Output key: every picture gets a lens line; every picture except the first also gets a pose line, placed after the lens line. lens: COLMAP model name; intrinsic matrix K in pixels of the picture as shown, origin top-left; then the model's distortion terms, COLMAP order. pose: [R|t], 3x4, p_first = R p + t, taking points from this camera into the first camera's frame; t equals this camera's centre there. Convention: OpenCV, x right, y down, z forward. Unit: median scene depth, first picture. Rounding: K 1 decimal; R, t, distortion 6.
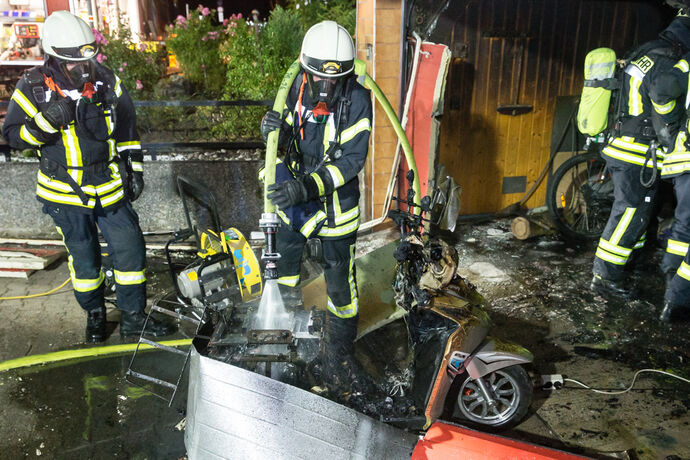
lens RADIAL K [[684.9, 0, 345.5], [0, 684.9, 232.9], [0, 0, 1]] dist [0.083836, 0.000000]
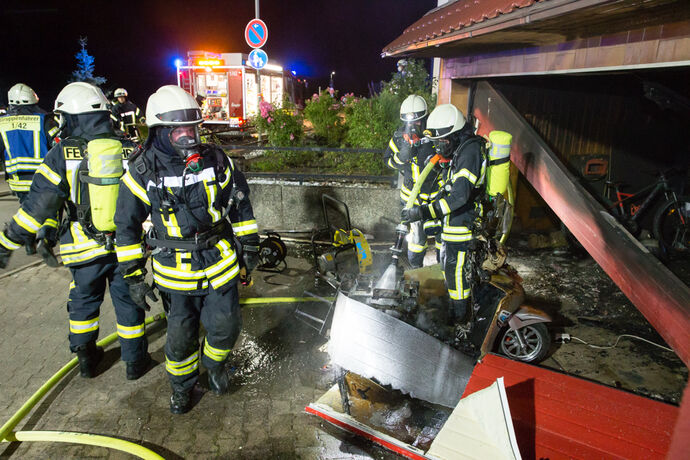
lens RADIAL K [[507.1, 0, 343.9], [0, 507.1, 228.3], [0, 0, 1]] dist [0.000391, 0.026287]
pose [[0.993892, 0.052216, -0.097221, -0.089381], [-0.056118, 0.997707, -0.037836, 0.042678], [0.095023, 0.043061, 0.994543, -0.181375]]
